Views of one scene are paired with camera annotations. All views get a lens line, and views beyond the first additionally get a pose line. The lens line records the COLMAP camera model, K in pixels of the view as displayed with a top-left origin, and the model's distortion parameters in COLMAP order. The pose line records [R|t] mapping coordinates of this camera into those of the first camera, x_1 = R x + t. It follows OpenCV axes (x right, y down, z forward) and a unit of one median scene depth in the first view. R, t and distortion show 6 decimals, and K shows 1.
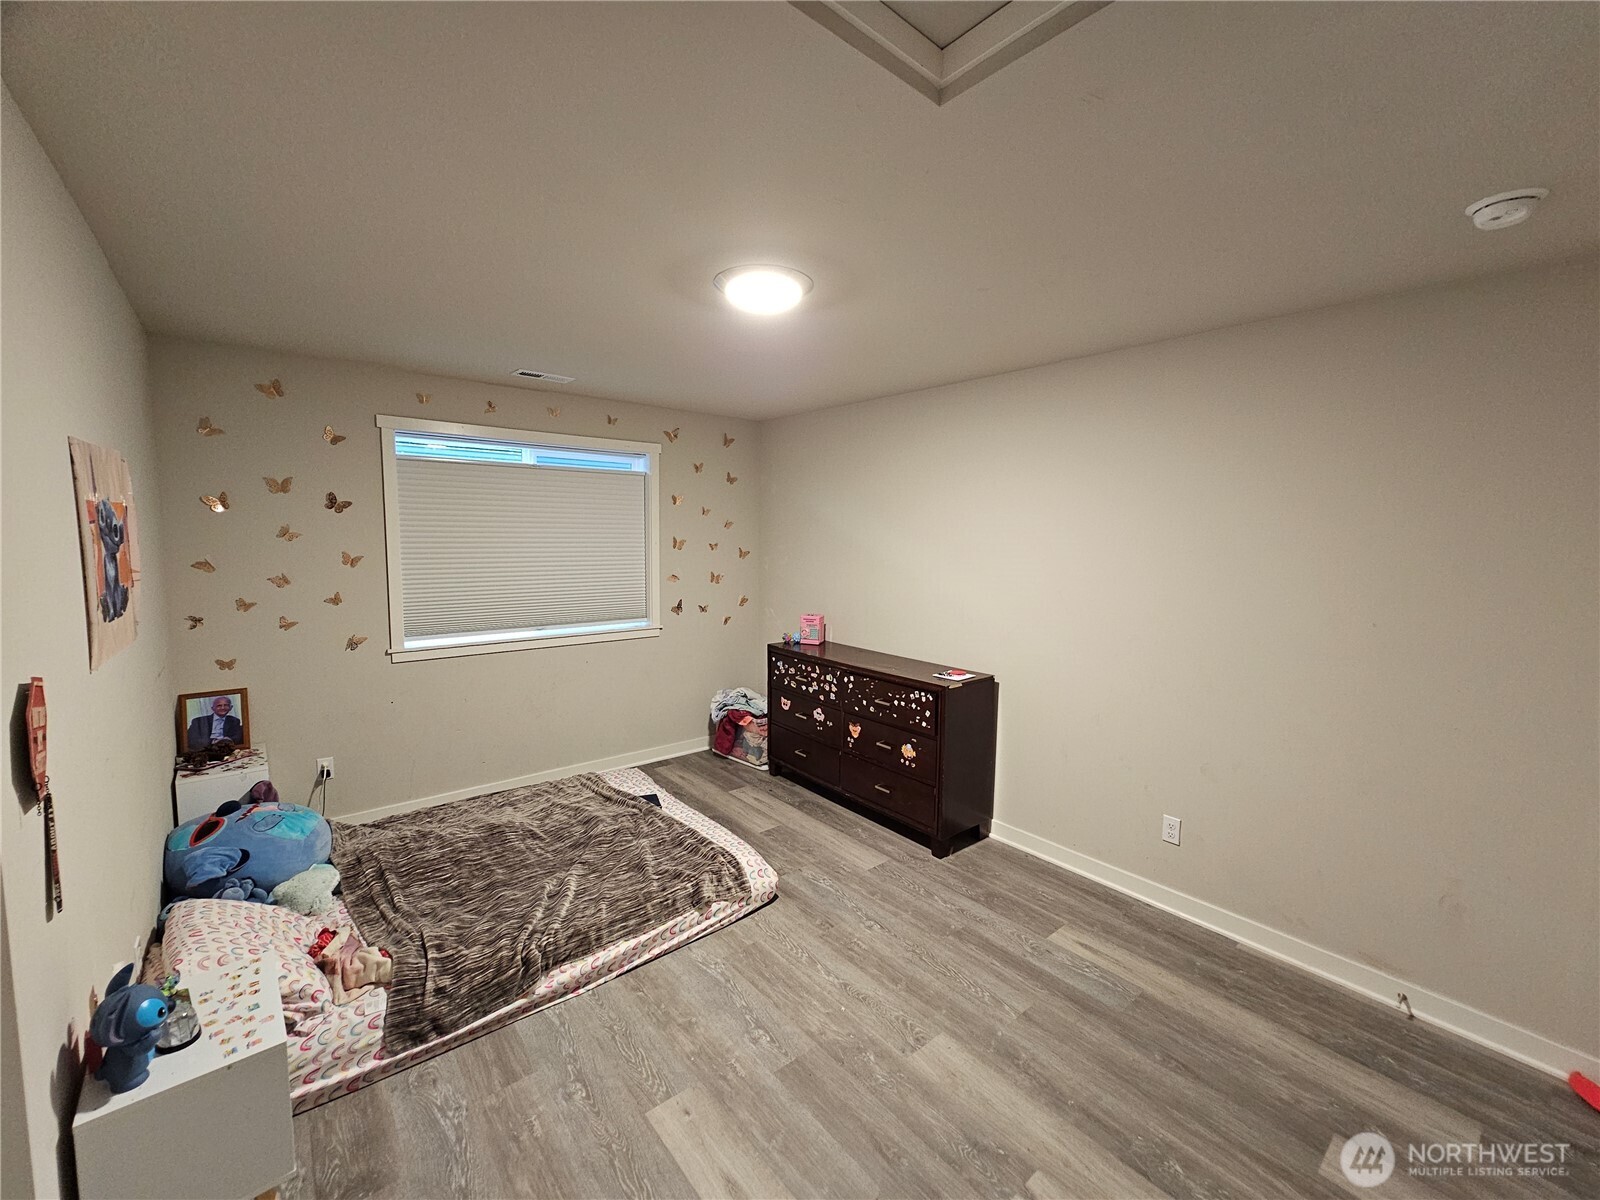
lens RADIAL K [[653.2, 0, 798.7], [0, 653.2, 596.5], [0, 0, 1]] dist [0.000129, 0.000017]
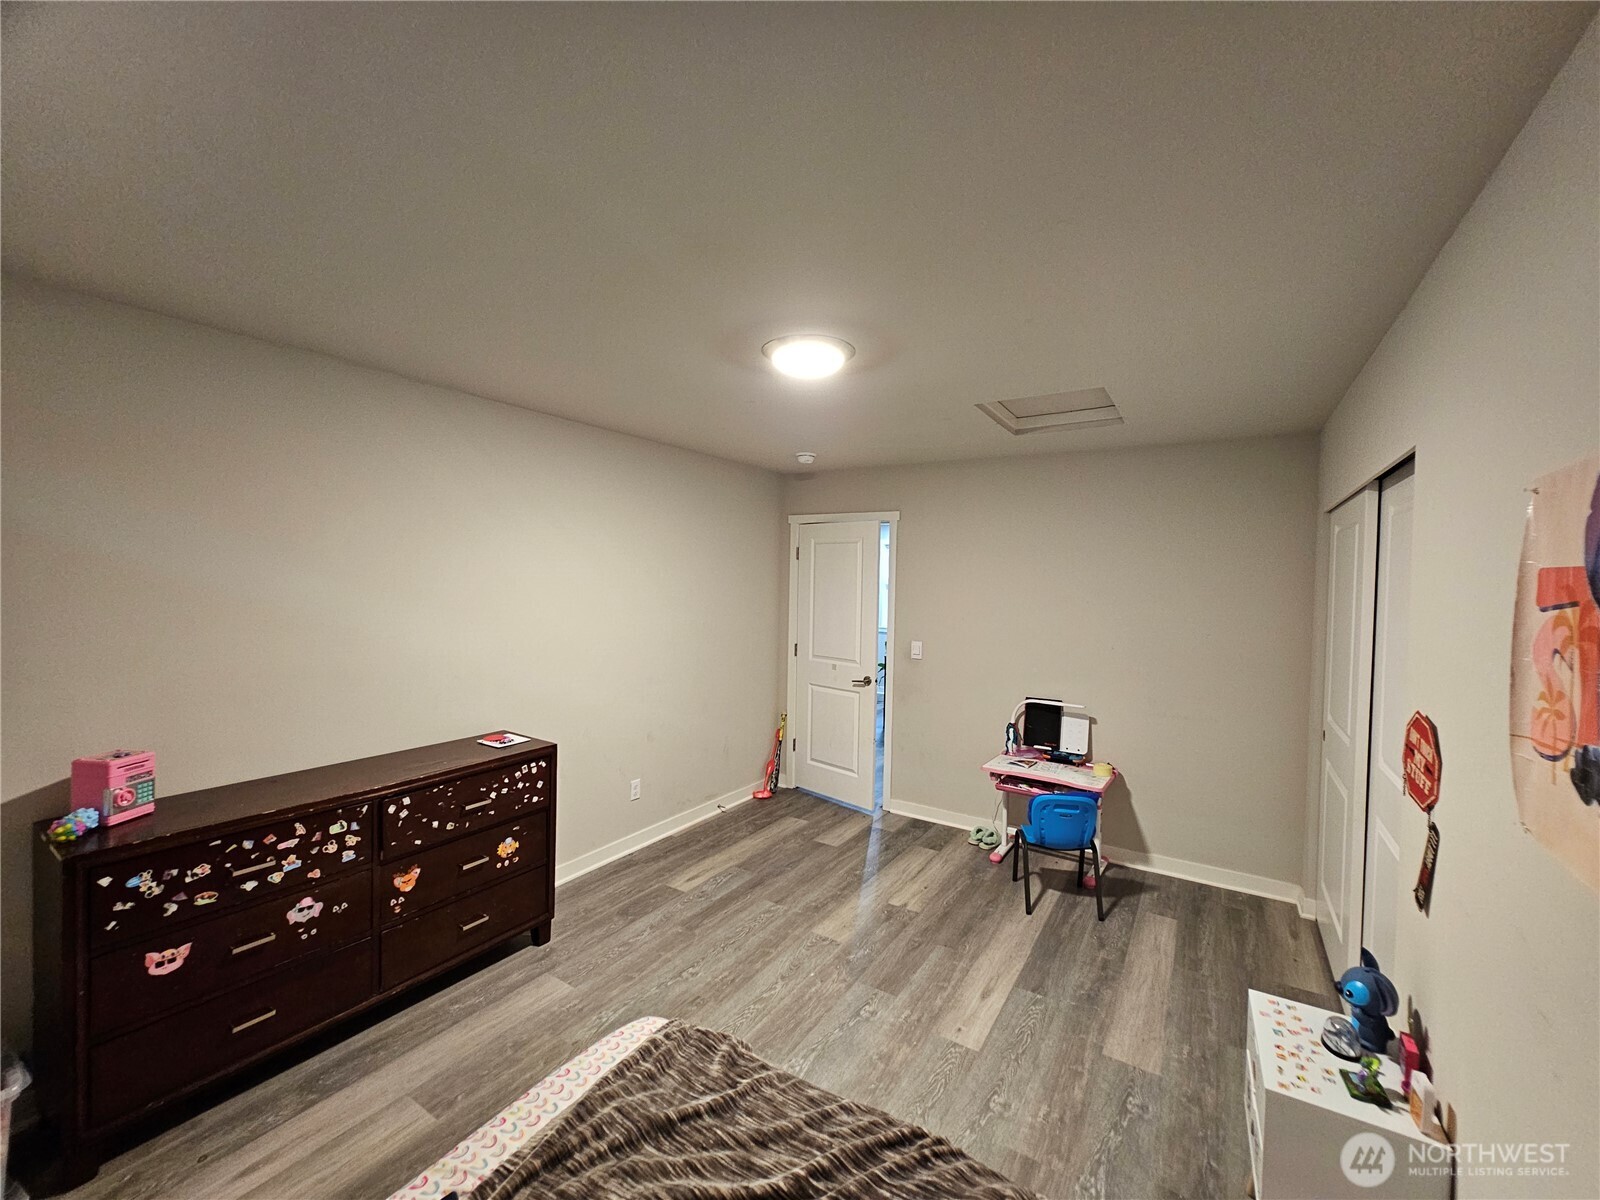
lens RADIAL K [[653.2, 0, 797.6], [0, 653.2, 596.9], [0, 0, 1]] dist [0.000129, 0.000017]
pose [[-0.302194, -0.044937, 0.952187, -0.719347], [0.068513, 0.995281, 0.068715, -0.103990], [-0.950781, 0.086002, -0.297689, 0.912118]]
